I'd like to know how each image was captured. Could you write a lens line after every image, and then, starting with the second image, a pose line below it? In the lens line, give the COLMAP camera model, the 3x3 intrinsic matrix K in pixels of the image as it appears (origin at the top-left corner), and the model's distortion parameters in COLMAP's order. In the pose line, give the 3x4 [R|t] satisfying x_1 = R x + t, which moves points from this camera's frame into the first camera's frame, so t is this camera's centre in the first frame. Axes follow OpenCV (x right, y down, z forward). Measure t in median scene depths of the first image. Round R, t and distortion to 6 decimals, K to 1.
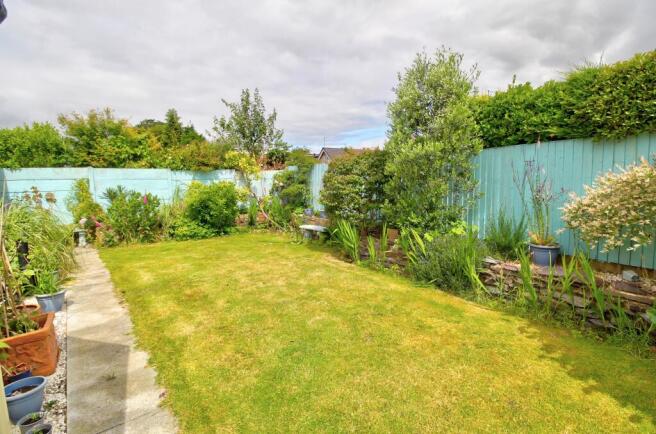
lens RADIAL K [[311.4, 0, 328.0], [0, 311.4, 217.0], [0, 0, 1]] dist [-0.000529, -0.013012]
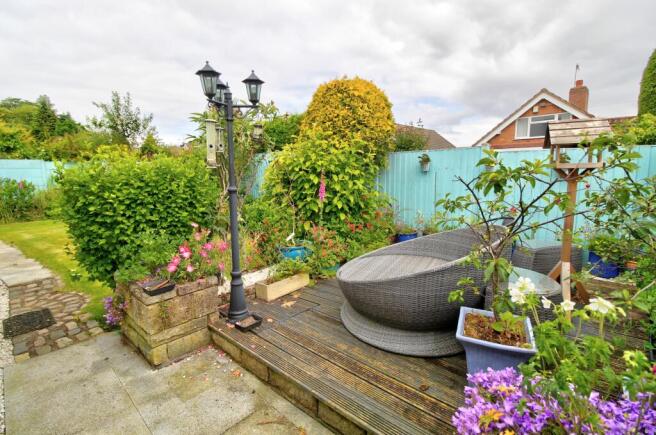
lens RADIAL K [[311.4, 0, 328.0], [0, 311.4, 217.5], [0, 0, 1]] dist [-0.000529, -0.013012]
pose [[0.963352, -0.028797, 0.266689, 0.212832], [0.021012, 0.999267, 0.031998, 0.048979], [-0.267415, -0.025222, 0.963251, -0.418137]]
